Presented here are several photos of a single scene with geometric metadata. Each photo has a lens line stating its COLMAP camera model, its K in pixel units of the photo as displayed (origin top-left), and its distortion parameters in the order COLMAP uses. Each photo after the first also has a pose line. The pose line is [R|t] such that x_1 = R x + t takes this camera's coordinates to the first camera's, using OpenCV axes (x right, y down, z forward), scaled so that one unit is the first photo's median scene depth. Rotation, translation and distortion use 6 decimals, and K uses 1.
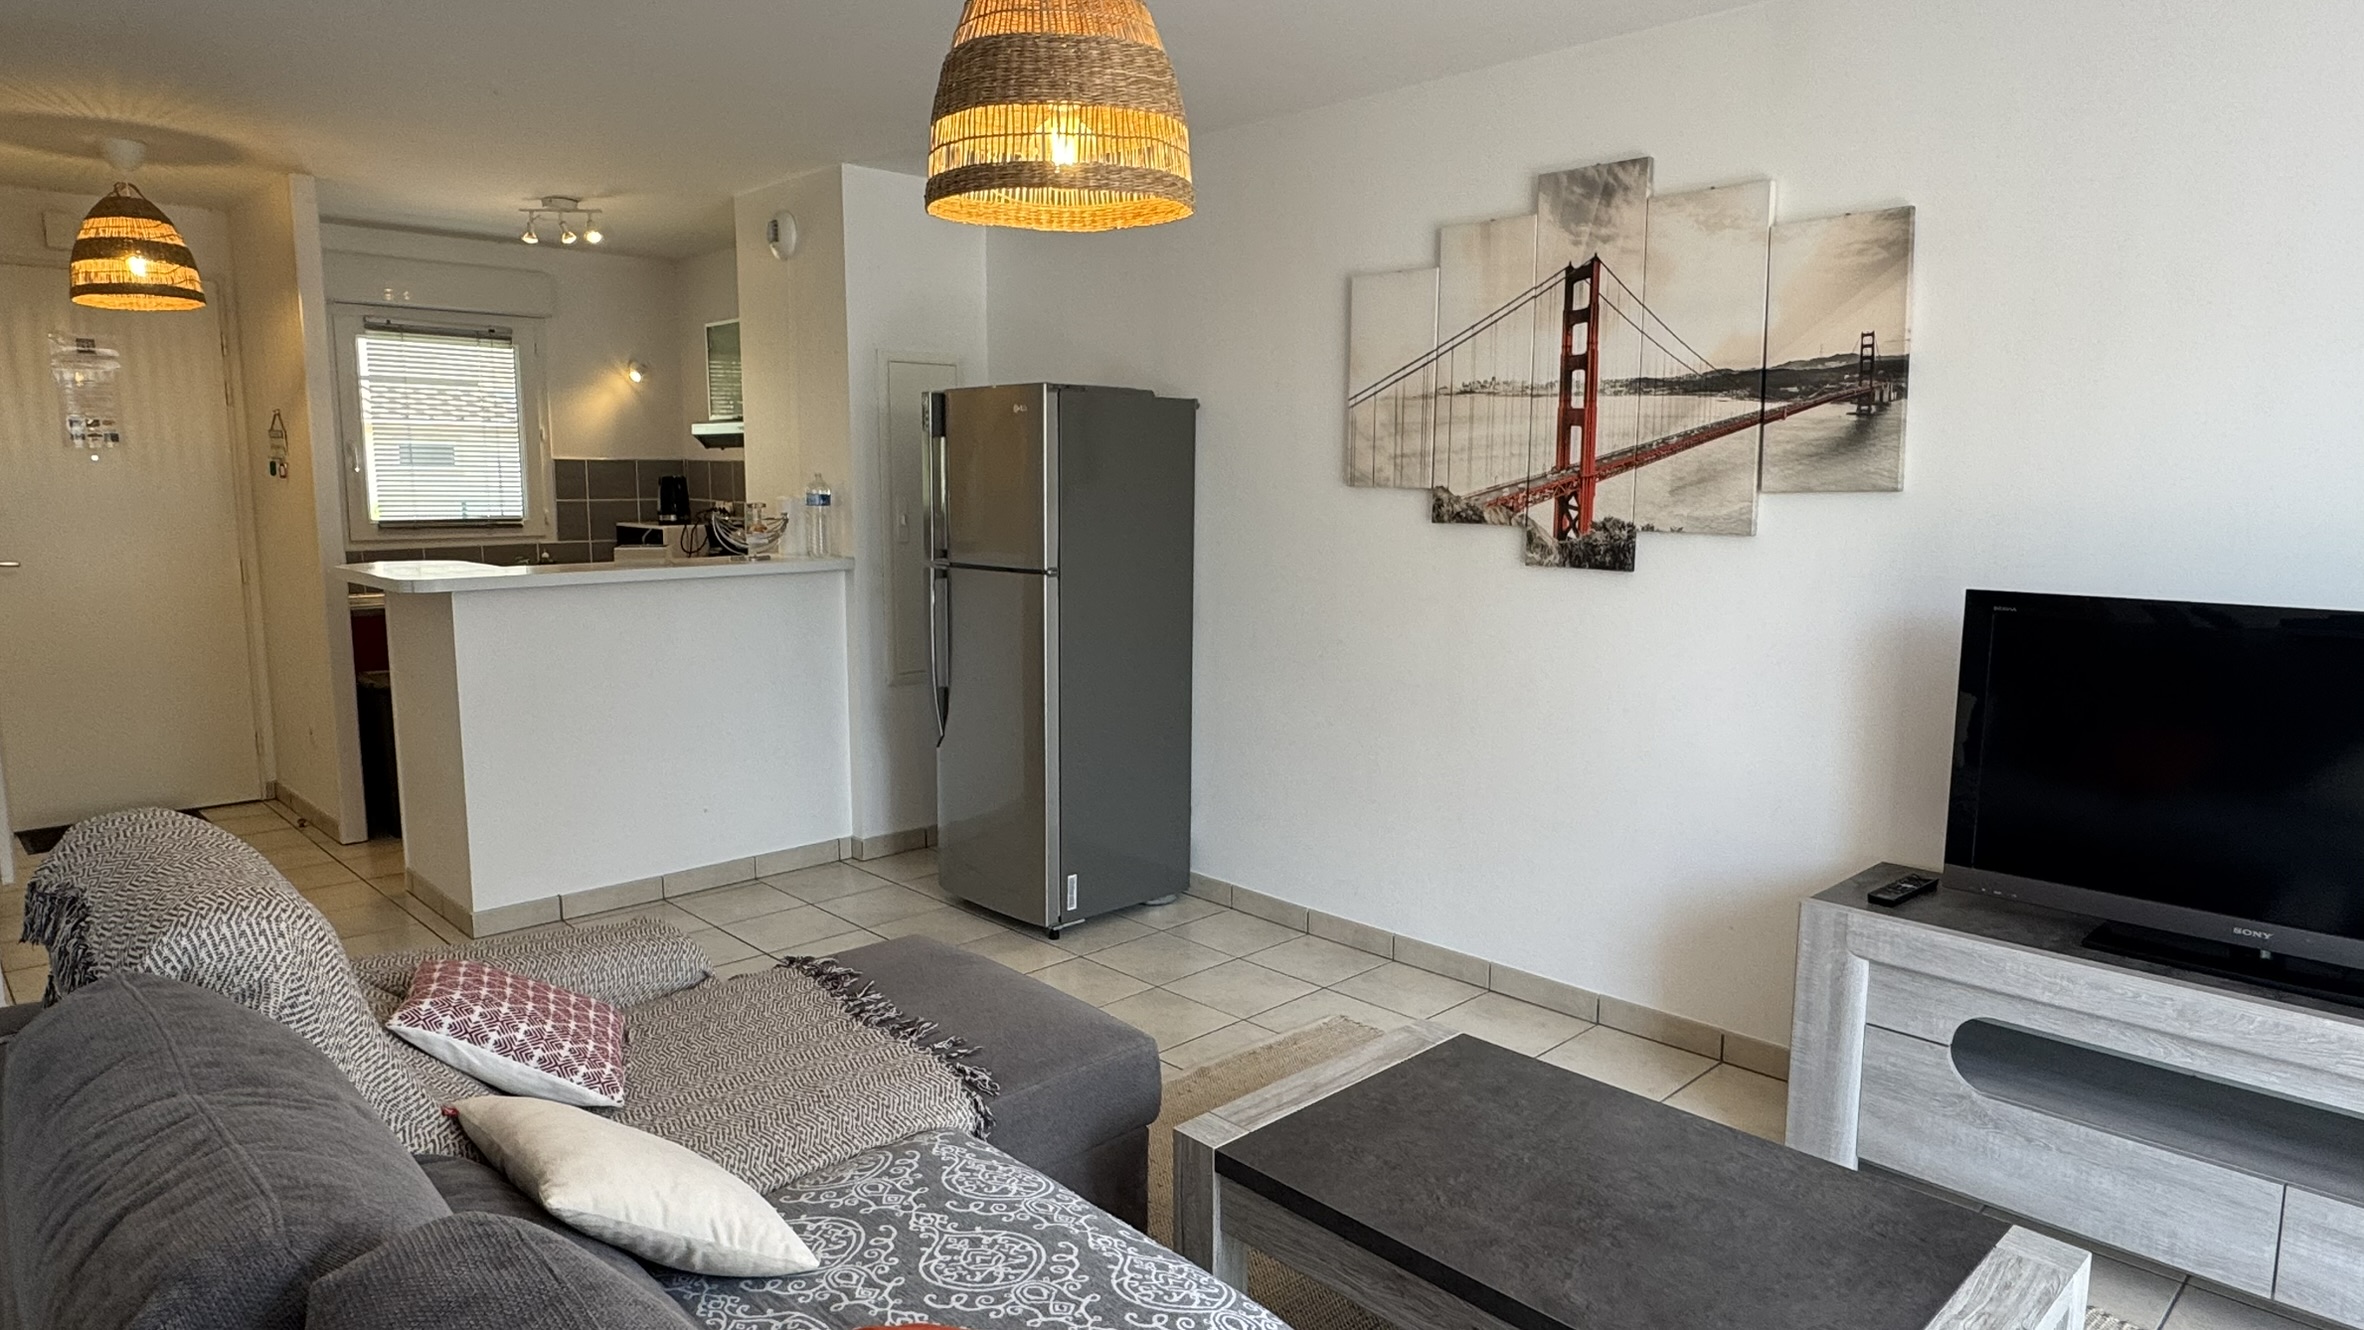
lens RADIAL K [[1373.7, 0, 1185.5], [0, 1373.7, 662.2], [0, 0, 1]] dist [0.000750, -0.000790]
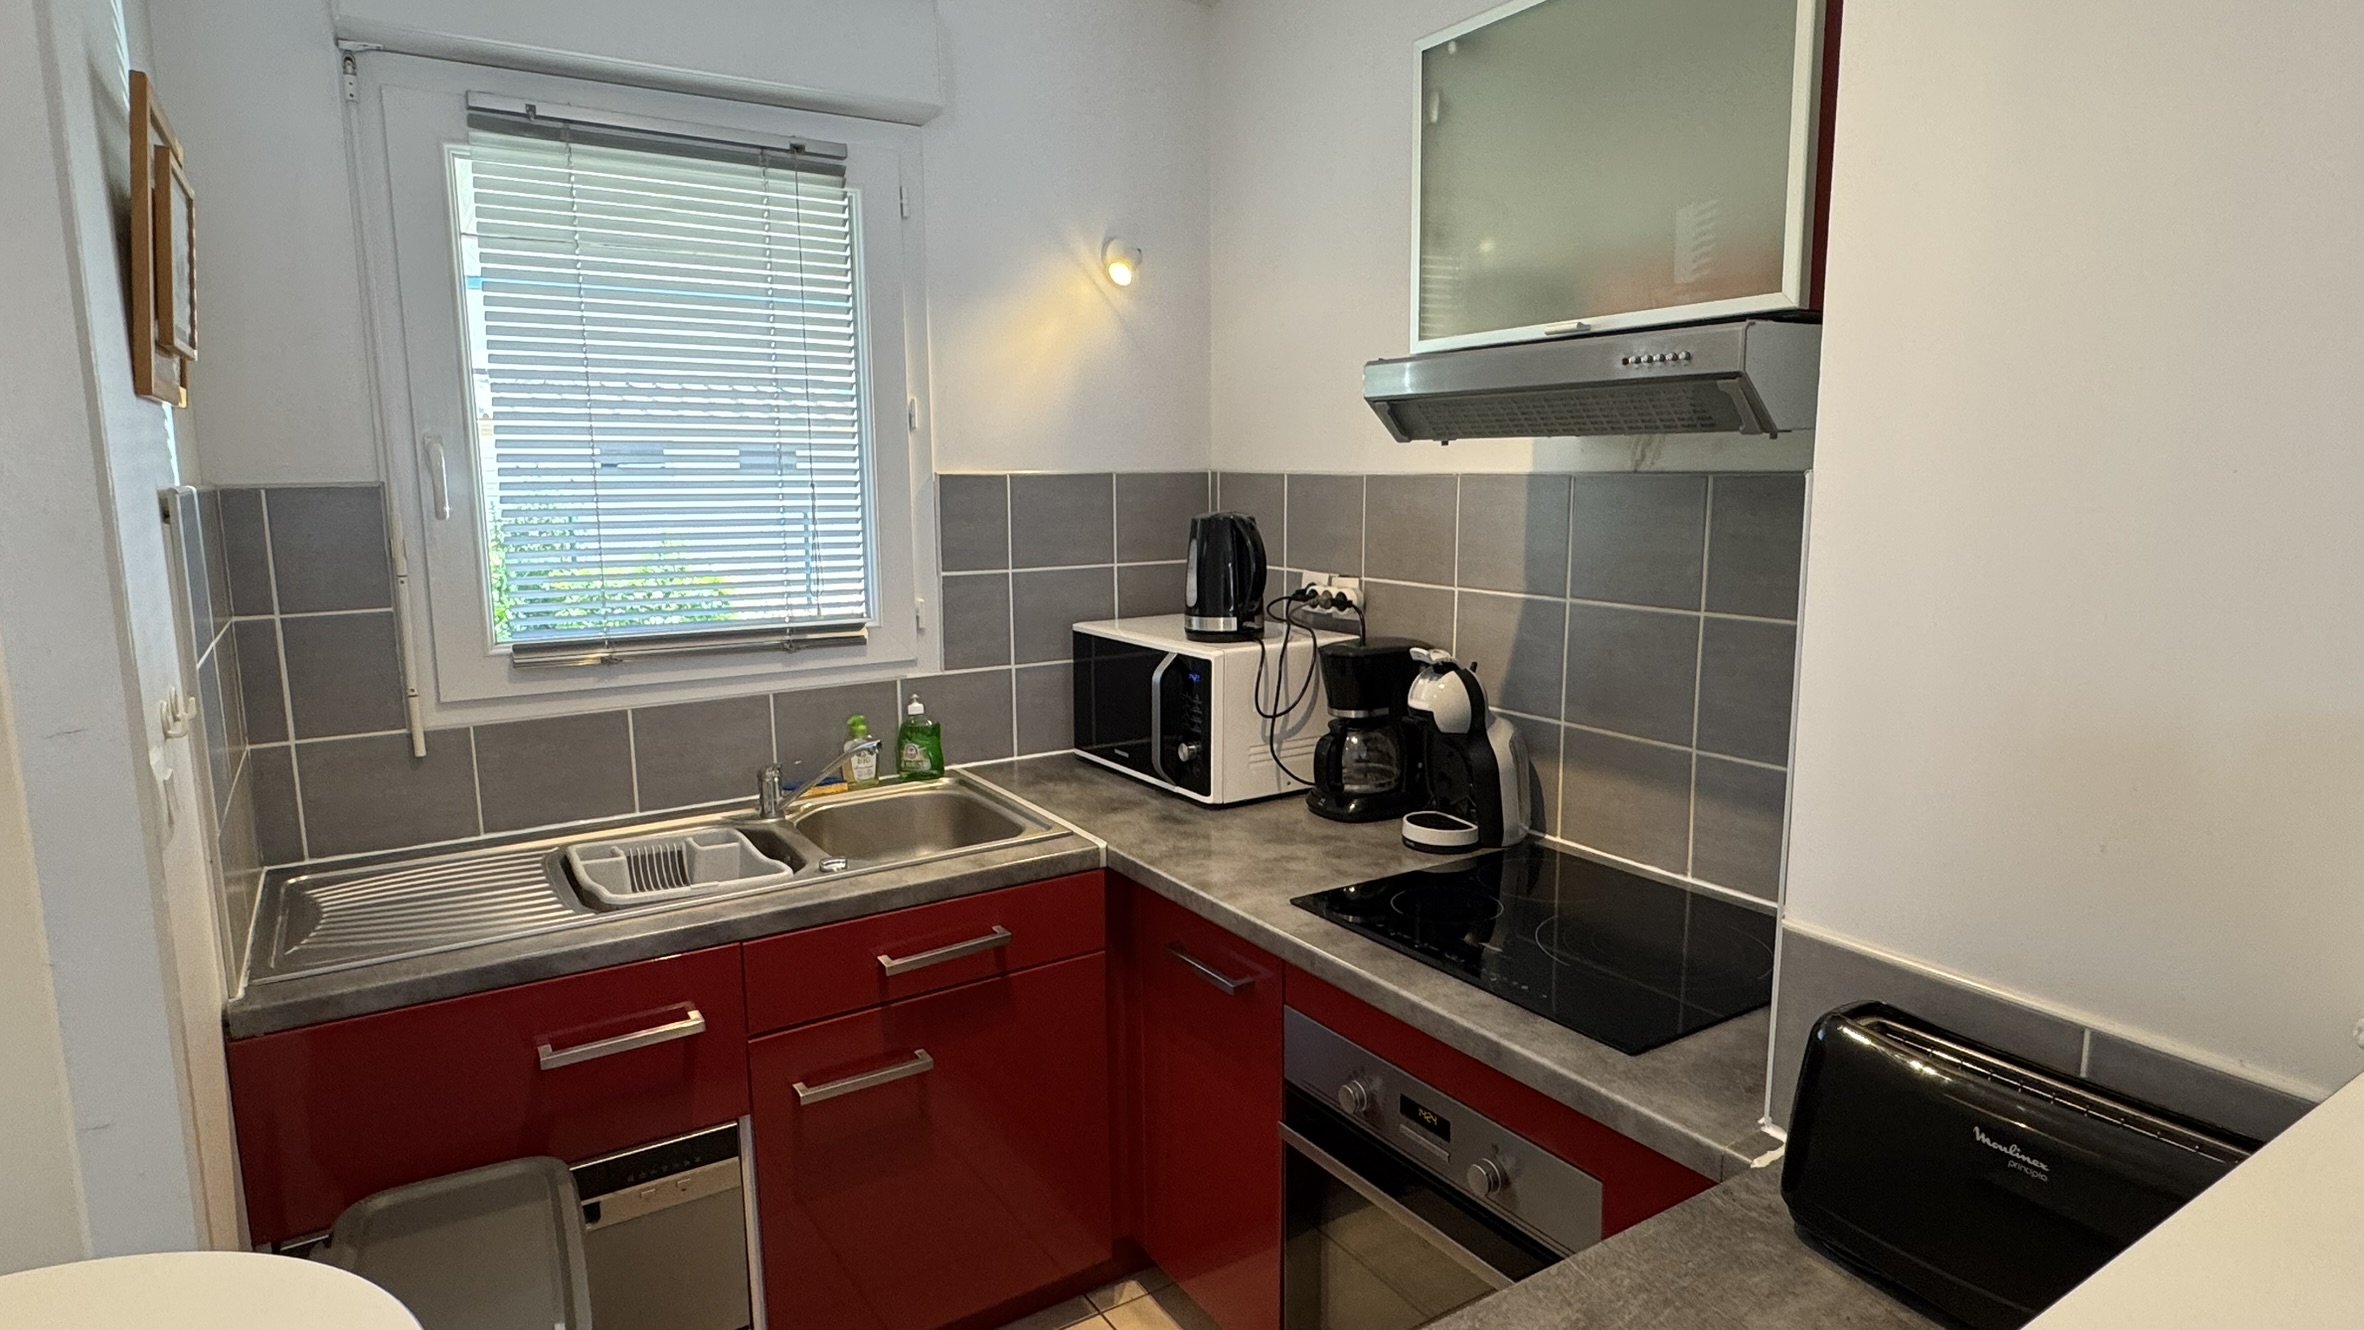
lens RADIAL K [[1288.9, 0, 1194.2], [0, 1288.9, 669.5], [0, 0, 1]] dist [0.000084, -0.000065]
pose [[0.981059, 0.018683, -0.192805, -0.572318], [-0.014927, 0.999670, 0.020919, -0.183266], [0.193132, -0.017645, 0.981014, 1.178132]]
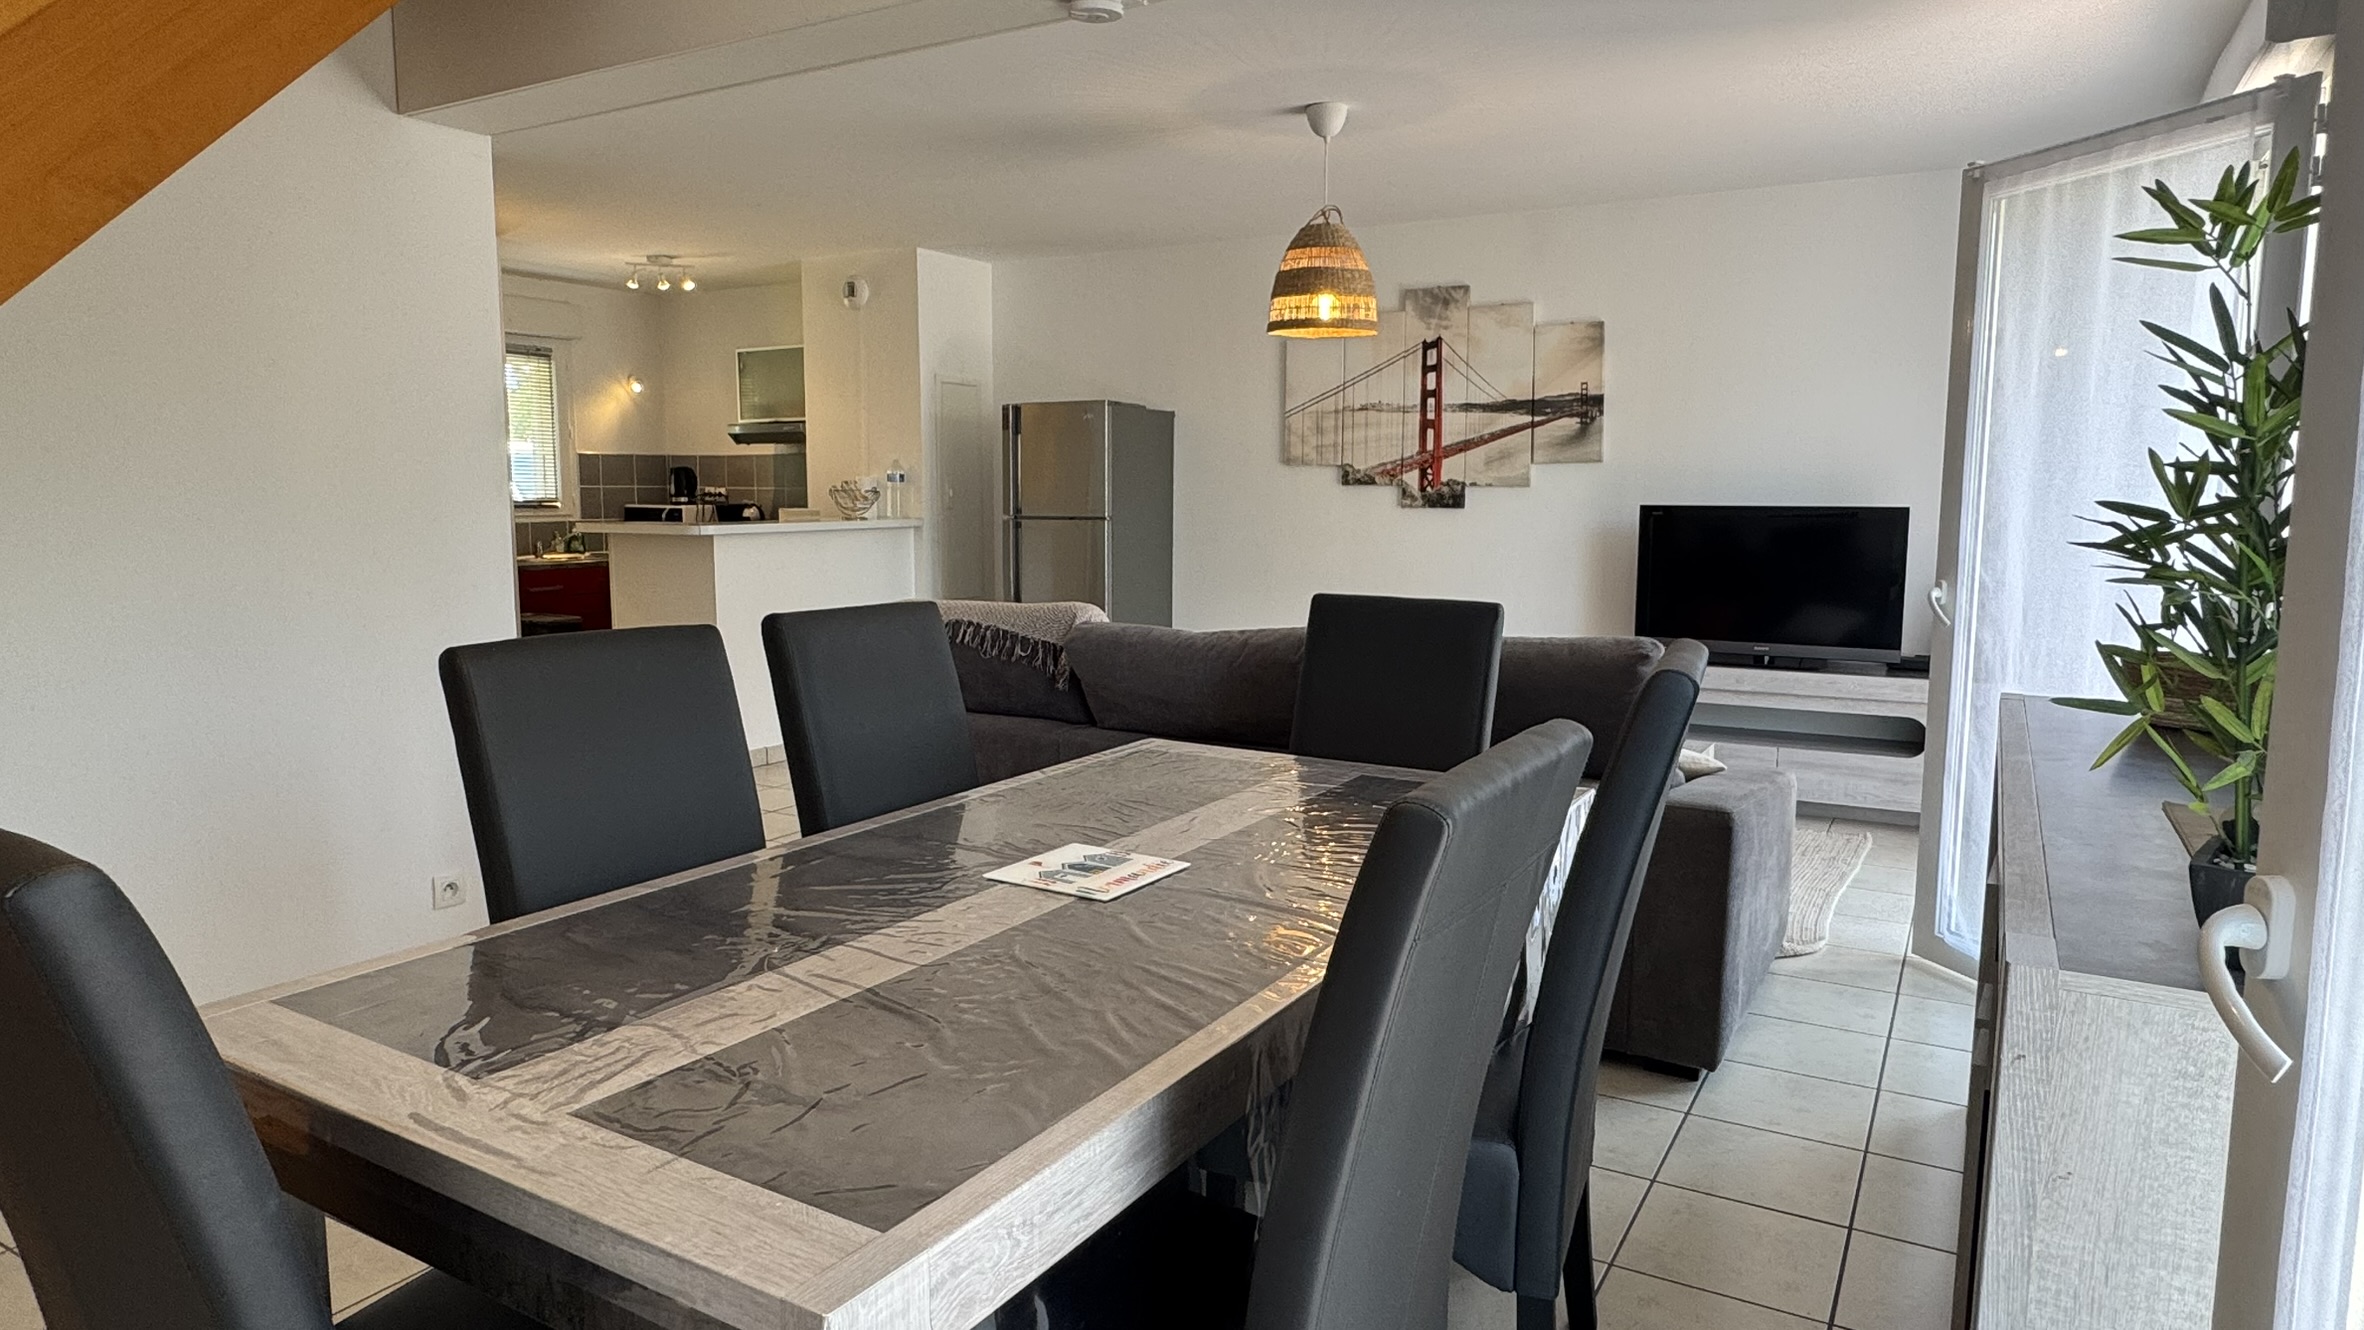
lens RADIAL K [[1373.7, 0, 1178.3], [0, 1373.7, 663.7], [0, 0, 1]] dist [0.000750, -0.000790]
pose [[0.961903, -0.039487, 0.270524, -0.520839], [0.041106, 0.999155, -0.000318, 0.120349], [-0.270283, 0.011426, 0.962713, -0.630071]]
